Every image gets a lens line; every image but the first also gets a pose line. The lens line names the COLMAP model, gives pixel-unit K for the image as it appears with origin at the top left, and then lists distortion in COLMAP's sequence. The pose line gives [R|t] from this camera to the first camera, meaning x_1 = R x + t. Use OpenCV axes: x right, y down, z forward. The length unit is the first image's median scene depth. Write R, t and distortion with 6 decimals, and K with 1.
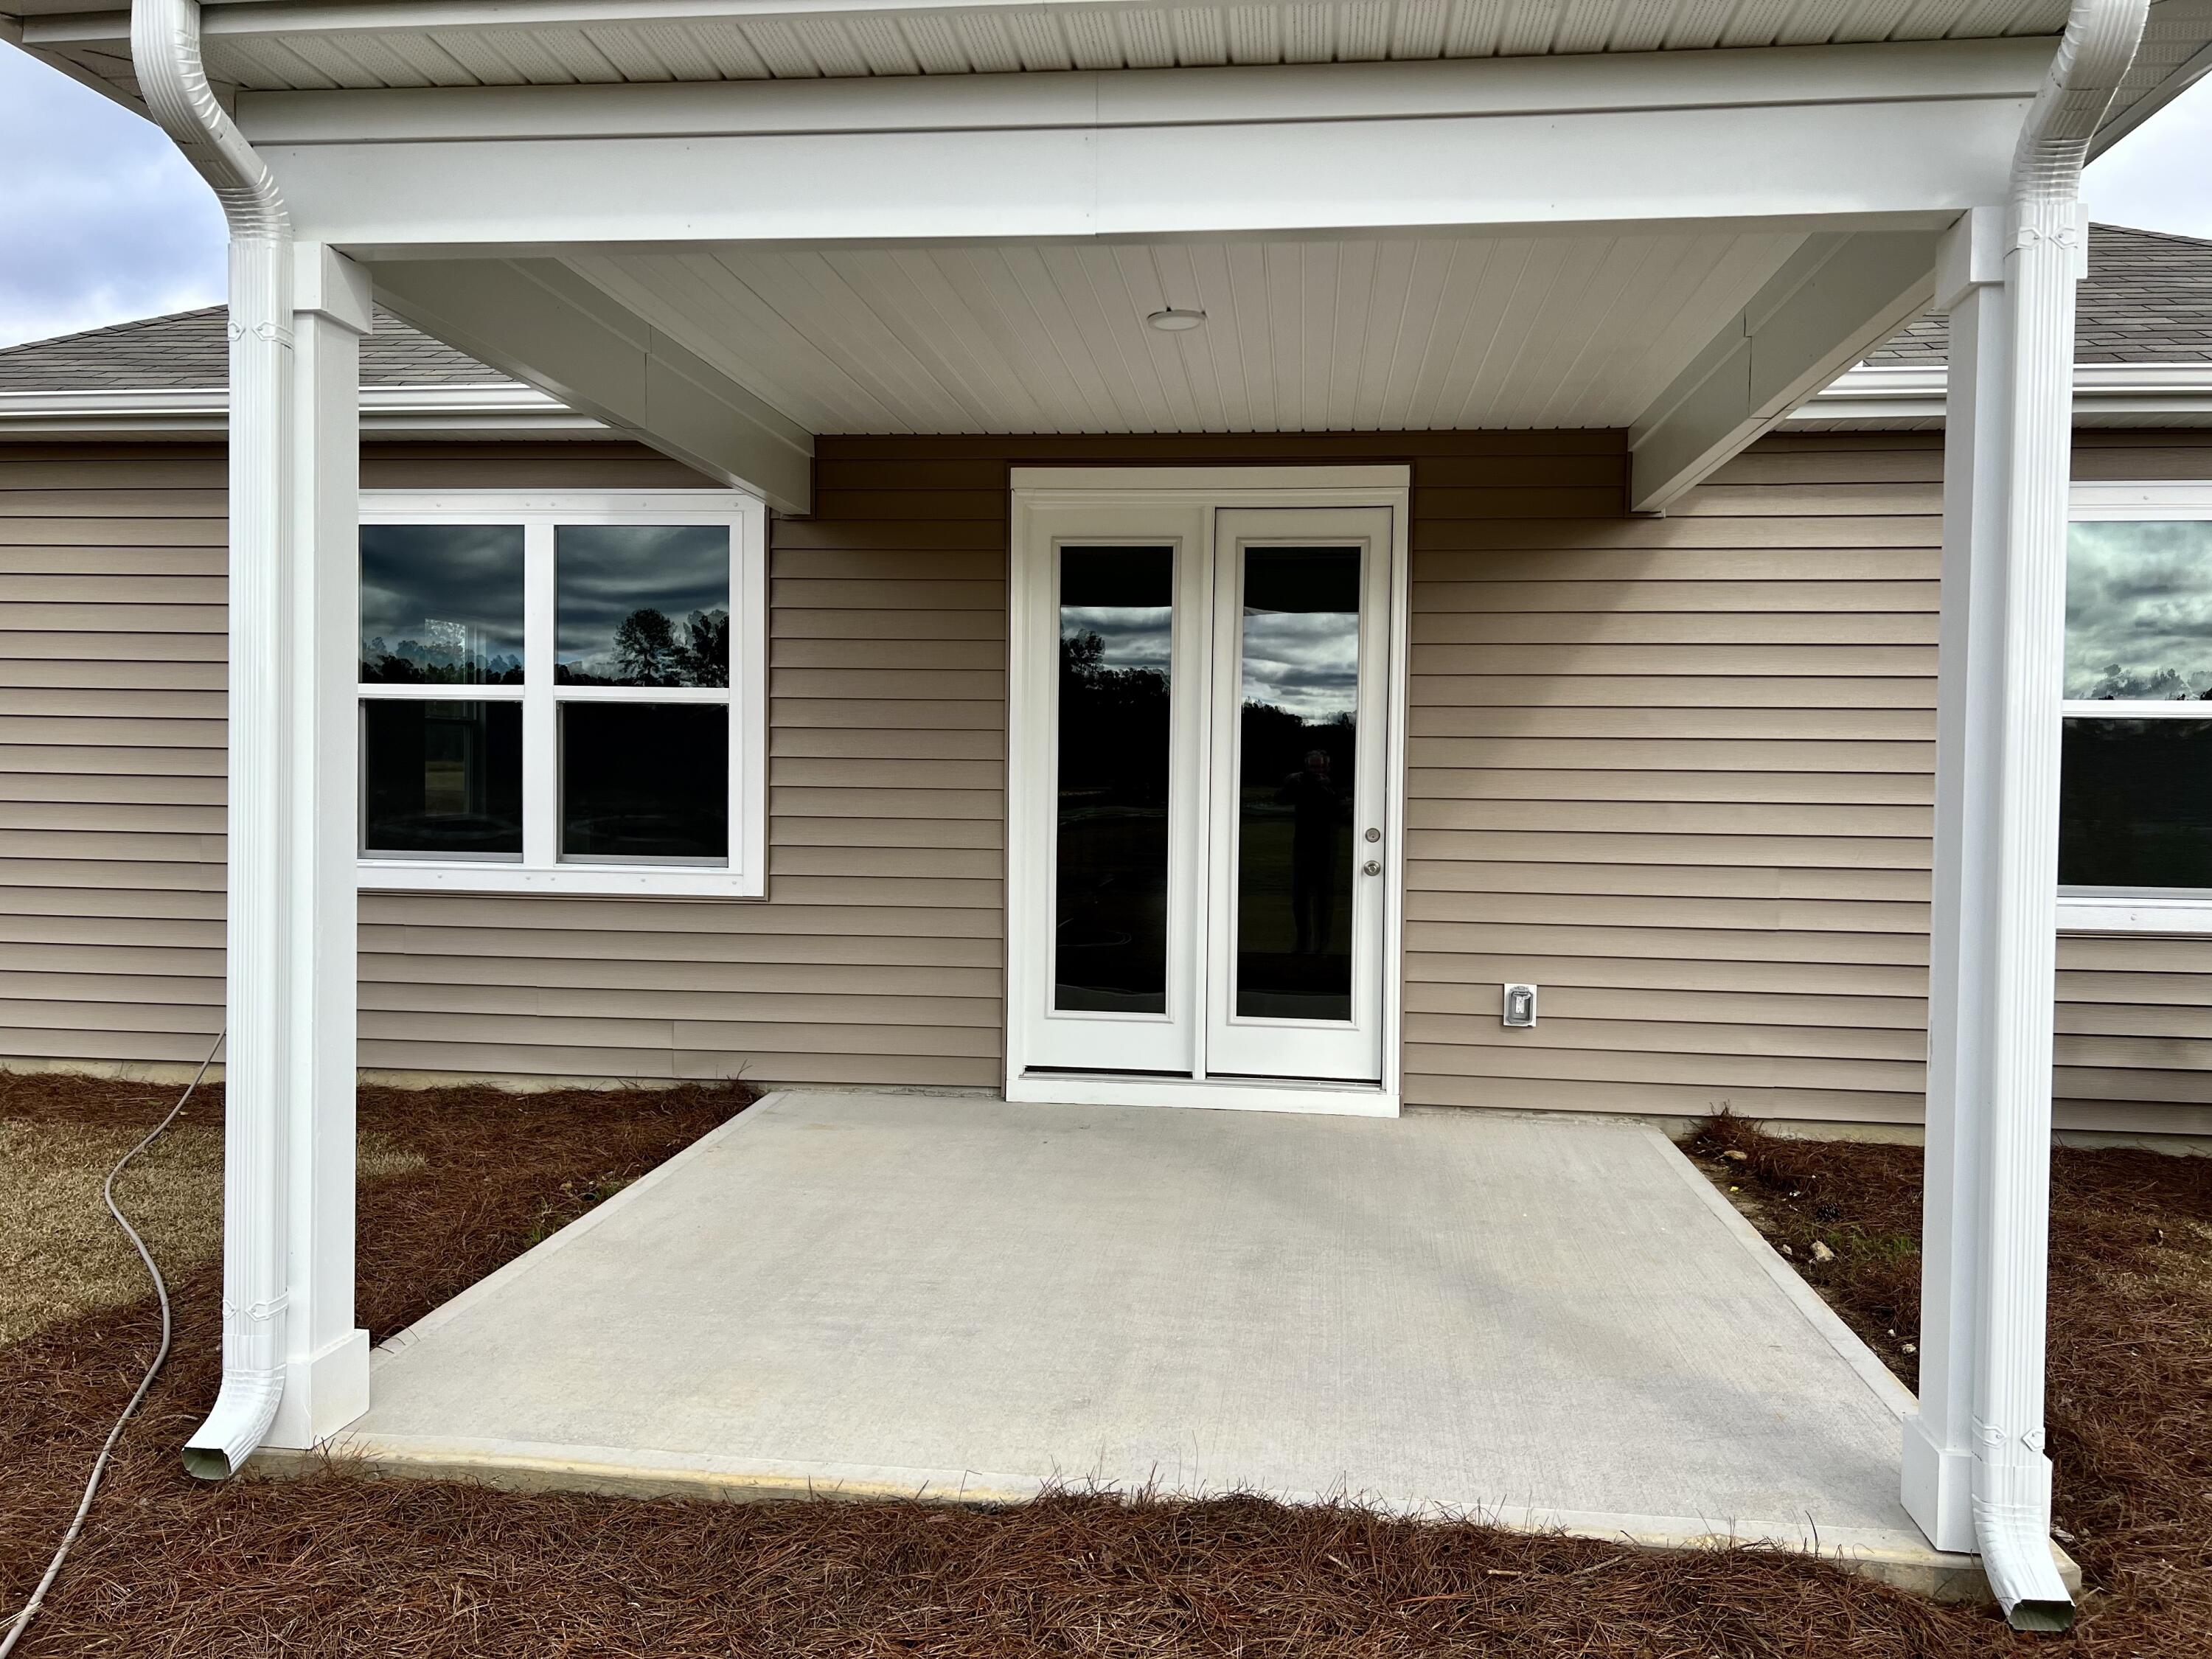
lens RADIAL K [[1676.6, 0, 1099.3], [0, 1676.6, 816.7], [0, 0, 1]] dist [0.010149, 0.000010]
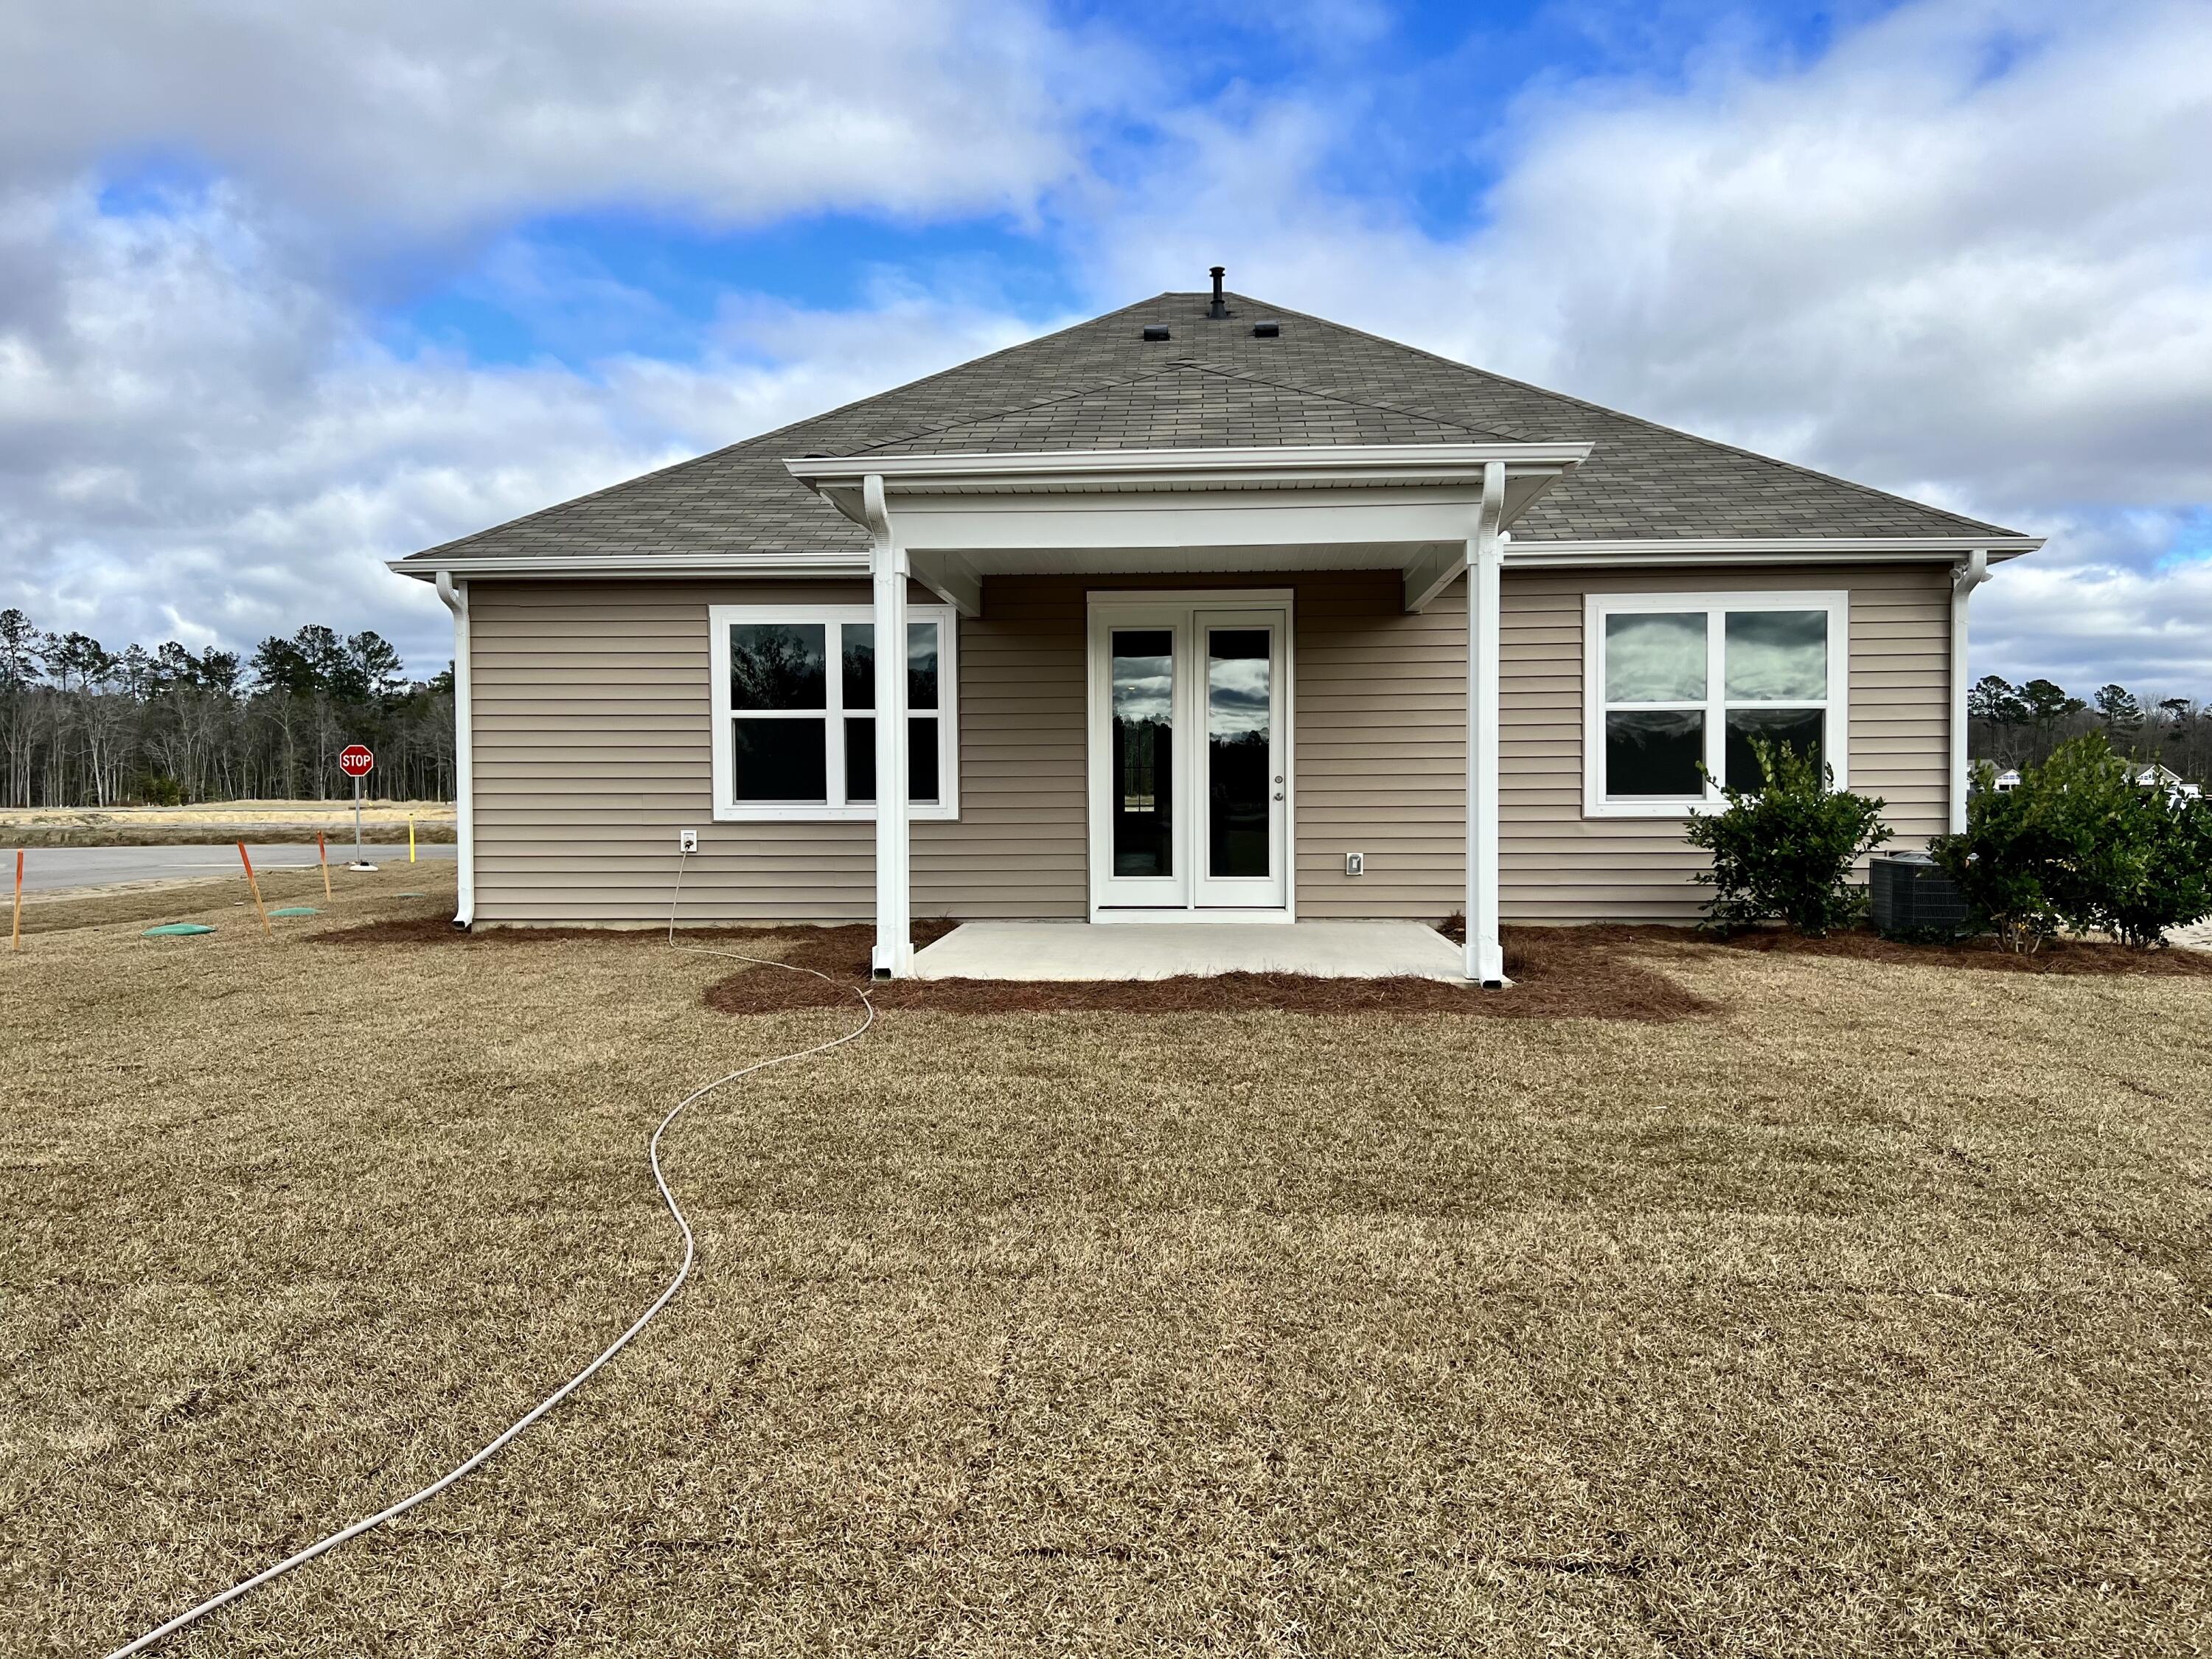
lens RADIAL K [[1676.6, 0, 1110.4], [0, 1676.6, 838.4], [0, 0, 1]] dist [0.010149, 0.000010]
pose [[0.998089, -0.021842, 0.057805, -0.140592], [0.021826, 0.999761, 0.000907, 0.071730], [-0.057811, 0.000356, 0.998327, -0.899205]]
